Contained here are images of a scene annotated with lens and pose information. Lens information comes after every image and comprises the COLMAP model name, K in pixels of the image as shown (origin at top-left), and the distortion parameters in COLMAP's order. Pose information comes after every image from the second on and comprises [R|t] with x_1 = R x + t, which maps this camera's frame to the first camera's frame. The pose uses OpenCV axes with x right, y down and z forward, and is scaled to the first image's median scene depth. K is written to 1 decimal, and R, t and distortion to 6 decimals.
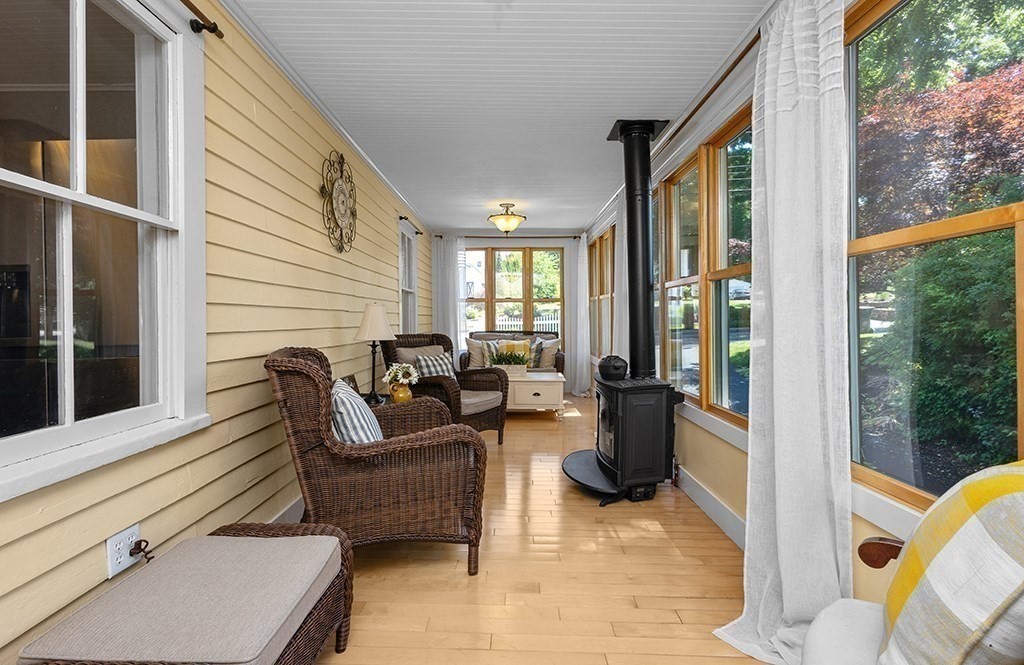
lens RADIAL K [[470.9, 0, 513.2], [0, 470.9, 323.9], [0, 0, 1]] dist [0.002910, 0.000276]
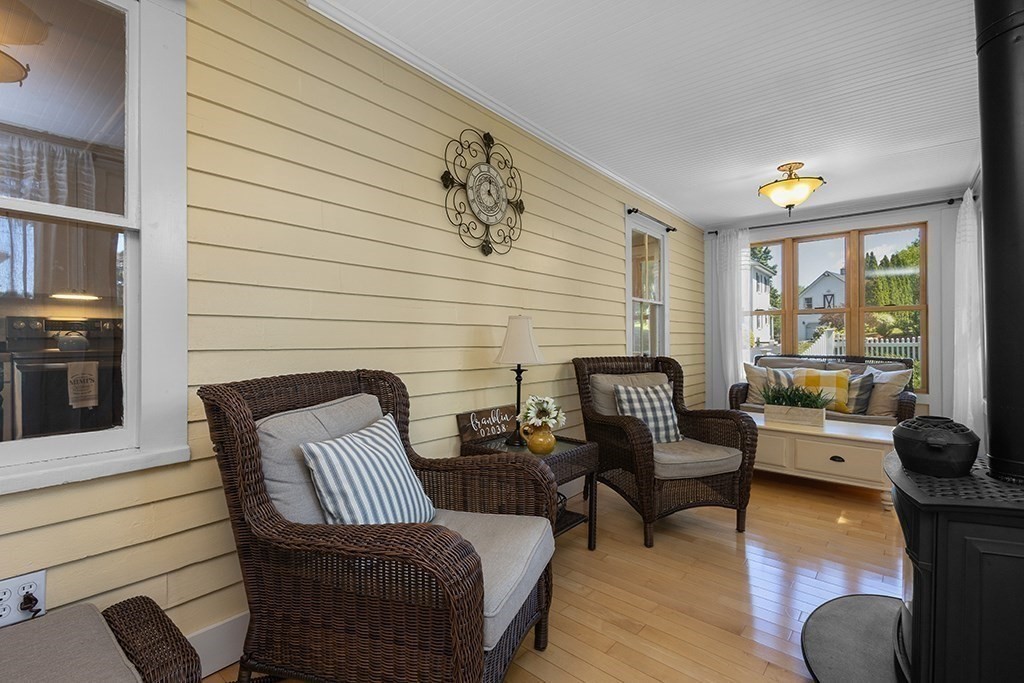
lens RADIAL K [[471.4, 0, 507.3], [0, 471.4, 341.2], [0, 0, 1]] dist [0.012453, -0.003486]
pose [[0.770623, 0.002306, -0.637287, 0.139079], [-0.007186, 0.999961, -0.005071, 0.001814], [0.637251, 0.008487, 0.770609, 0.302675]]
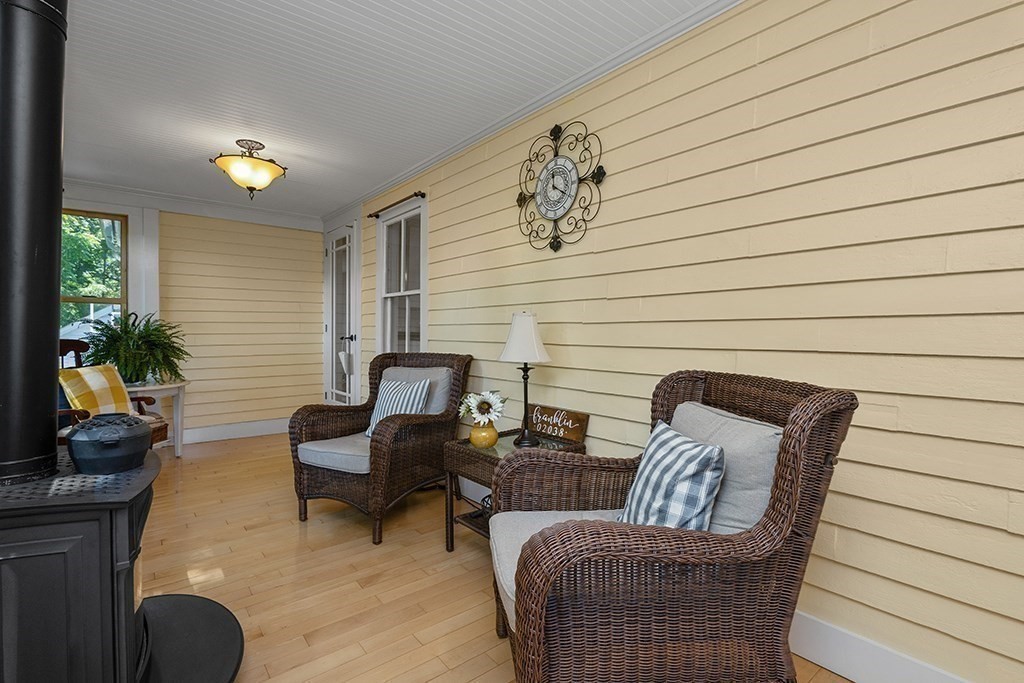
lens RADIAL K [[471.4, 0, 512.8], [0, 471.4, 336.2], [0, 0, 1]] dist [0.012453, -0.003486]
pose [[-0.760914, 0.003117, -0.648846, 0.159706], [-0.006898, 0.999893, 0.012893, -0.011725], [0.648816, 0.014286, -0.760811, 1.193799]]
